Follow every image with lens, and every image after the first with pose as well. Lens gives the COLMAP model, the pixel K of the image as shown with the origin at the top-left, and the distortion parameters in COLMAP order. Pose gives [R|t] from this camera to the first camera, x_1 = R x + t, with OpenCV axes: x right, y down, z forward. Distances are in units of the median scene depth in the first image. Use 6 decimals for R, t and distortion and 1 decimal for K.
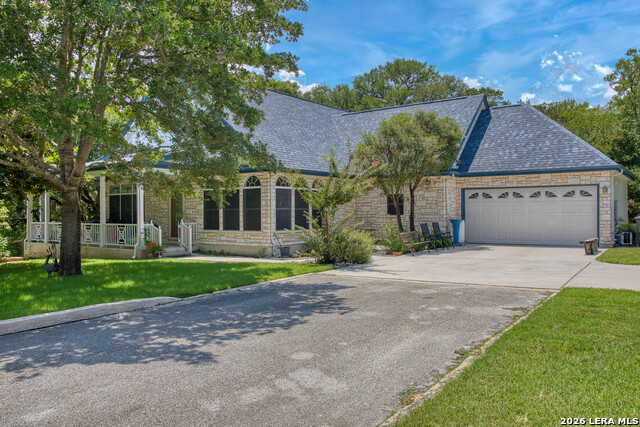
lens RADIAL K [[517.2, 0, 319.7], [0, 517.2, 215.4], [0, 0, 1]] dist [-0.030414, 0.014207]
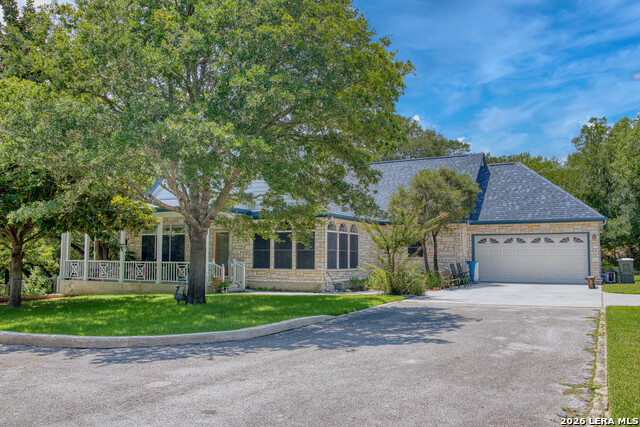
lens RADIAL K [[548.4, 0, 320.8], [0, 548.4, 212.6], [0, 0, 1]] dist [-0.037257, 0.011915]
pose [[0.991358, 0.020968, 0.129498, -0.239195], [-0.009479, 0.996013, -0.088708, 0.011778], [-0.130841, 0.086714, 0.987604, -0.184688]]
